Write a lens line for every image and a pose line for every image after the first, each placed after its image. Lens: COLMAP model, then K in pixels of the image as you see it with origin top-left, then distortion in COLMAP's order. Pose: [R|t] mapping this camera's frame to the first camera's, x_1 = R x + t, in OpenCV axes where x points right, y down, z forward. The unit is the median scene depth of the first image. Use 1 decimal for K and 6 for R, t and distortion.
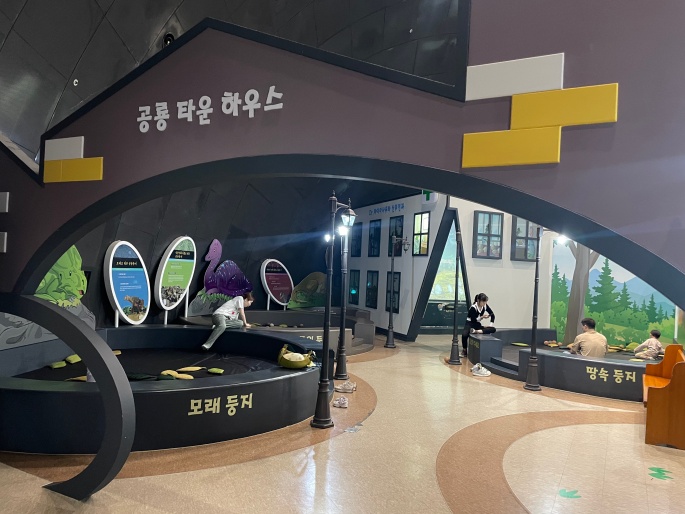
lens RADIAL K [[519.3, 0, 349.3], [0, 519.3, 261.6], [0, 0, 1]] dist [0.058540, -0.060300]
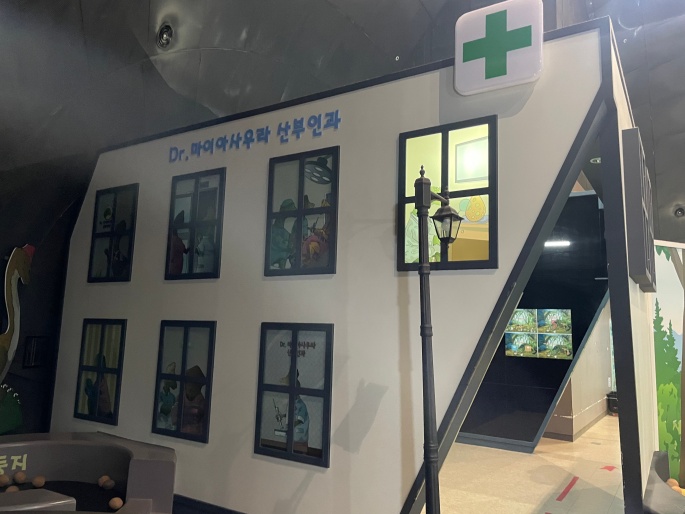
lens RADIAL K [[519.3, 0, 360.4], [0, 519.3, 254.8], [0, 0, 1]] dist [0.058540, -0.060300]
pose [[0.817004, 0.051008, 0.574372, -0.081223], [0.004205, 0.995526, -0.094391, 0.009942], [-0.576617, 0.079533, 0.813134, 0.902375]]
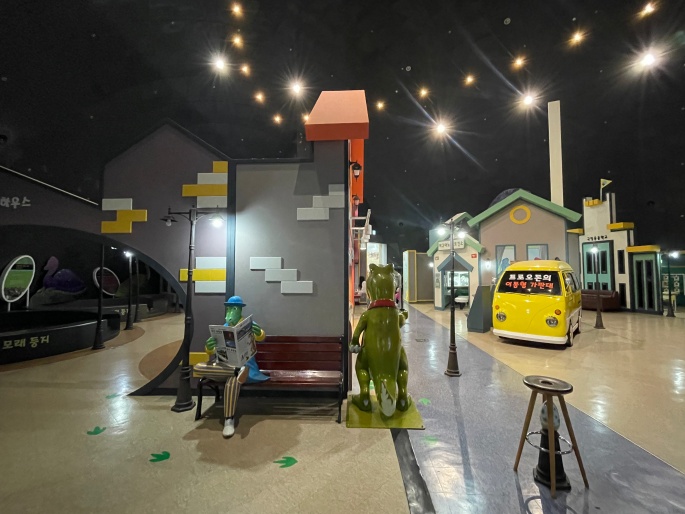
lens RADIAL K [[312.1, 0, 342.9], [0, 312.1, 258.5], [0, 0, 1]] dist [-0.000412, 0.000074]
pose [[0.906933, -0.029447, 0.420244, 0.174134], [0.037052, 0.999264, -0.009941, 0.007301], [-0.419641, 0.024587, 0.907357, -0.284079]]
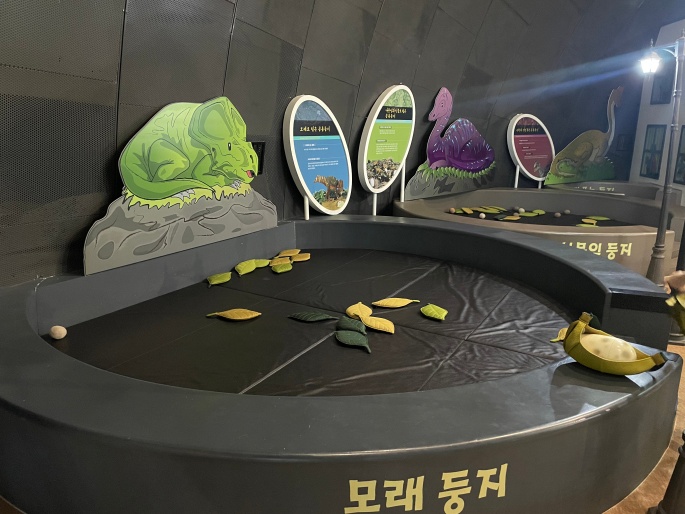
lens RADIAL K [[519.3, 0, 343.7], [0, 519.3, 257.1], [0, 0, 1]] dist [0.058540, -0.060300]
pose [[0.899727, 0.068903, -0.430979, -0.071444], [0.040616, 0.969957, 0.239863, 0.003658], [0.434558, -0.233316, 0.869898, 0.334006]]
